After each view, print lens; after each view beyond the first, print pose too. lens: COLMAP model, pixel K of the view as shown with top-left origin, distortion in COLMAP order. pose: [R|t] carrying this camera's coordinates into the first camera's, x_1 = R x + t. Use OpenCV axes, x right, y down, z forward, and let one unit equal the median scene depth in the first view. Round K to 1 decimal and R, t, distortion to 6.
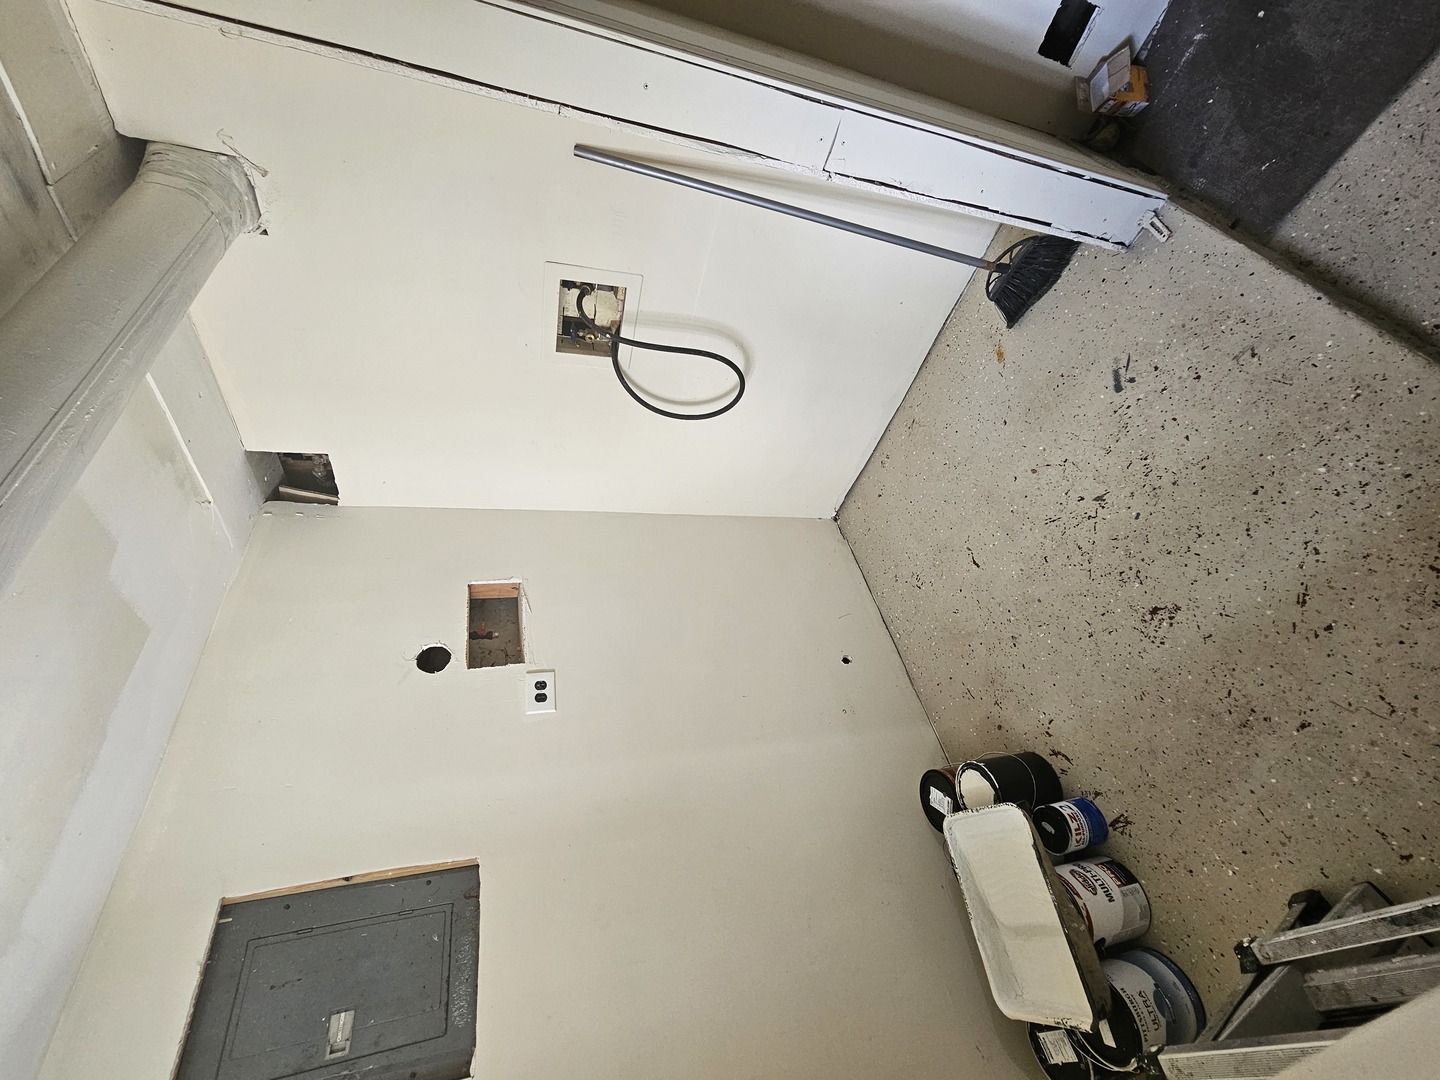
lens RADIAL K [[595.1, 0, 717.9], [0, 595.1, 539.1], [0, 0, 1]] dist [-0.008032, 0.001872]
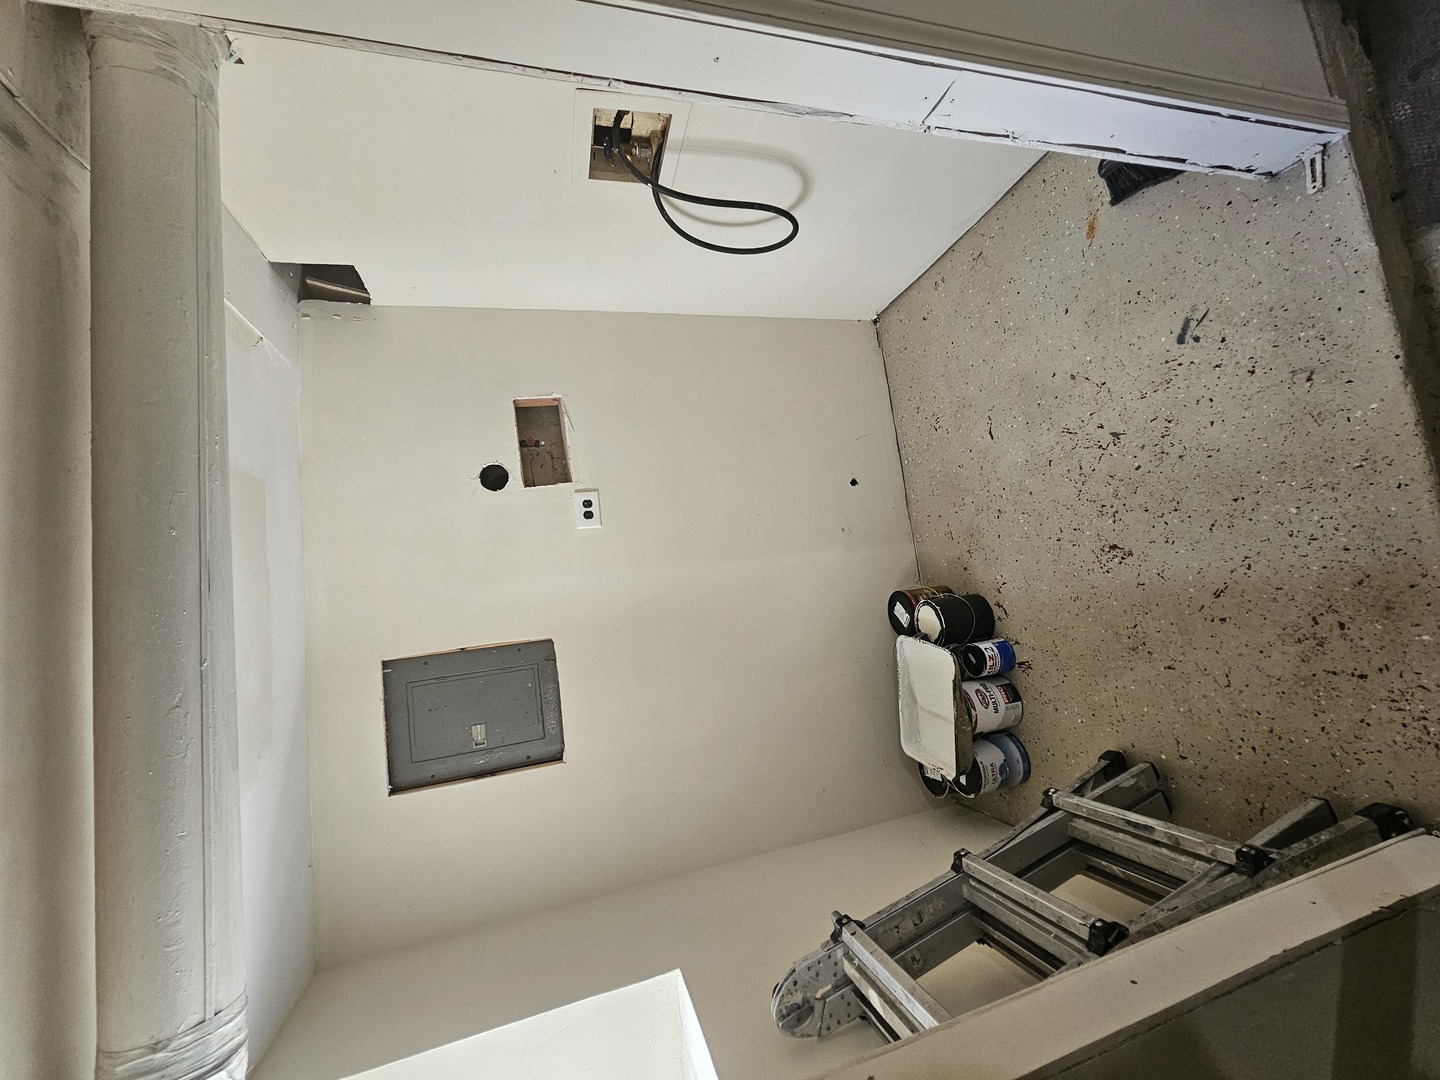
lens RADIAL K [[595.1, 0, 719.9], [0, 595.1, 538.2], [0, 0, 1]] dist [-0.008032, 0.001872]
pose [[0.996002, 0.089322, 0.001016, -0.042548], [-0.075617, 0.837019, 0.541924, -0.460248], [0.047556, -0.539834, 0.840427, -0.015594]]
